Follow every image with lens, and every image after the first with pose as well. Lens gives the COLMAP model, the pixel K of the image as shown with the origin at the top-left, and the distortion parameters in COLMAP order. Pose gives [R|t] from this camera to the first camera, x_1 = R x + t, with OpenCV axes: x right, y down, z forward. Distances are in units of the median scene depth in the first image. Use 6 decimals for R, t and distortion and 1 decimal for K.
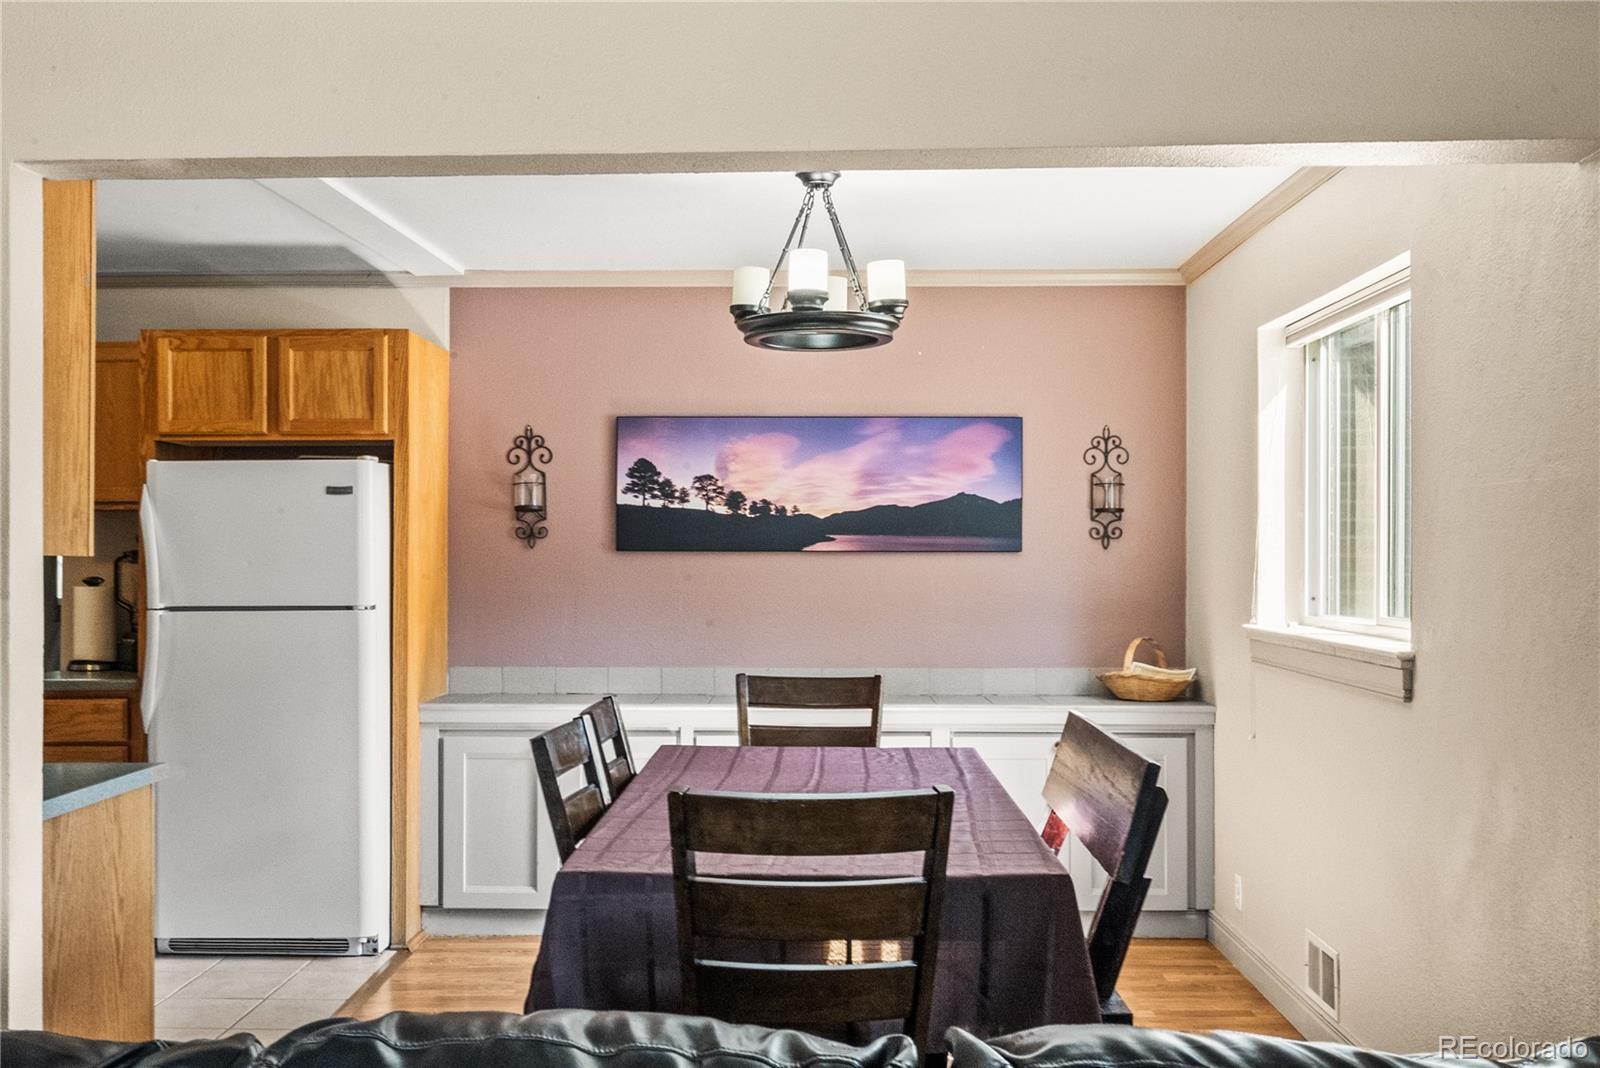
lens RADIAL K [[1620.5, 0, 800.2], [0, 1620.5, 527.6], [0, 0, 1]] dist [-0.016123, 0.000000]
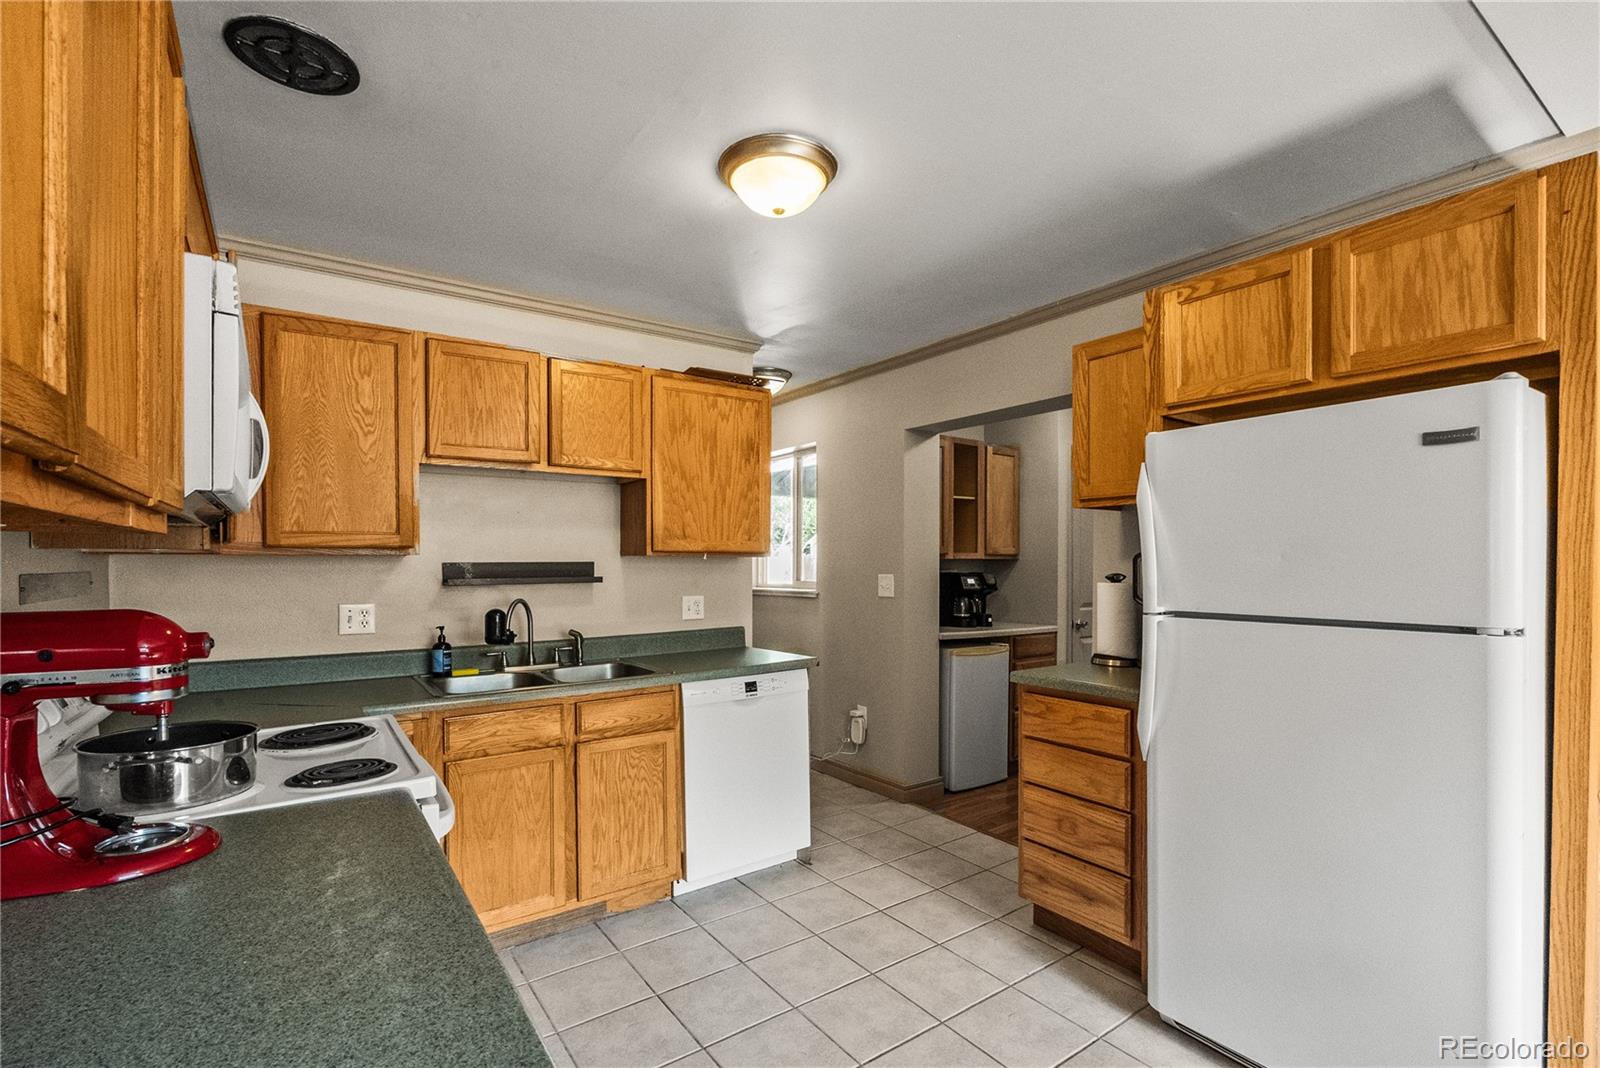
lens RADIAL K [[724.8, 0, 806.3], [0, 724.8, 567.2], [0, 0, 1]] dist [-0.002589, -0.000159]
pose [[0.594041, 0.008222, -0.804393, -0.200853], [0.006338, 0.999869, 0.014901, 0.019742], [0.804410, -0.013950, 0.593911, 0.617694]]
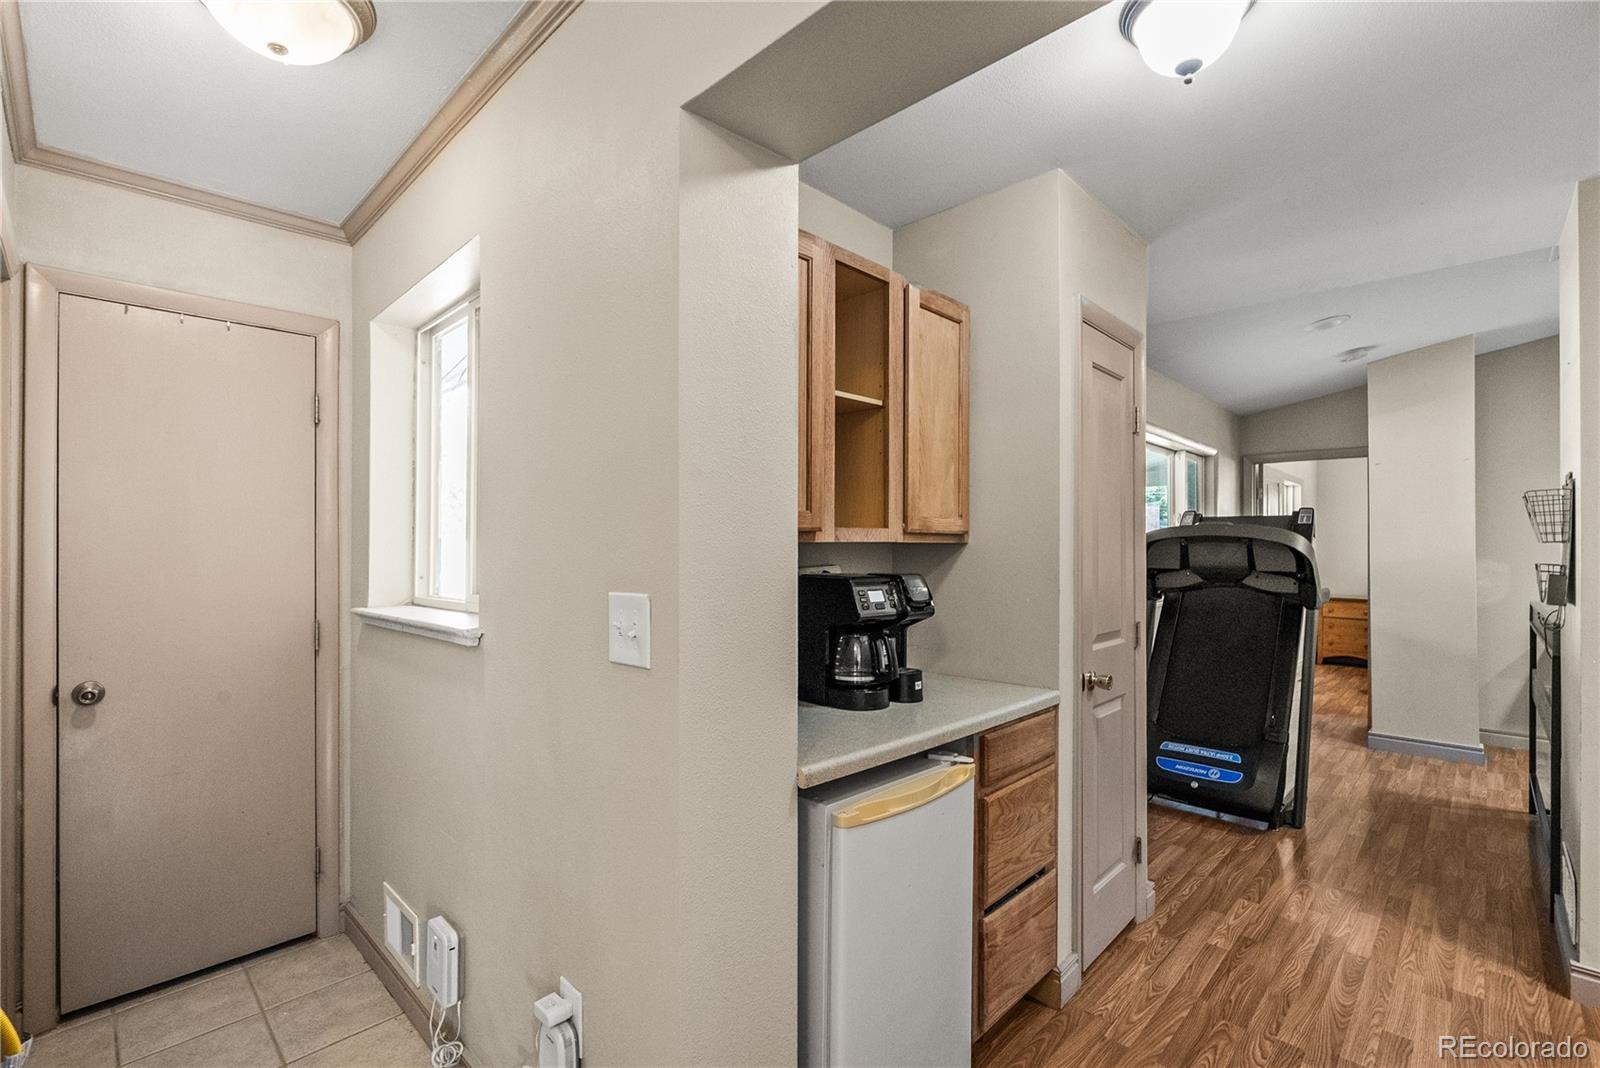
lens RADIAL K [[724.8, 0, 802.1], [0, 724.8, 540.9], [0, 0, 1]] dist [-0.002589, -0.000159]
pose [[0.720783, -0.002717, -0.693156, -0.388363], [0.006283, 0.999977, 0.002615, 0.020901], [0.693133, -0.006240, 0.720783, 0.821626]]
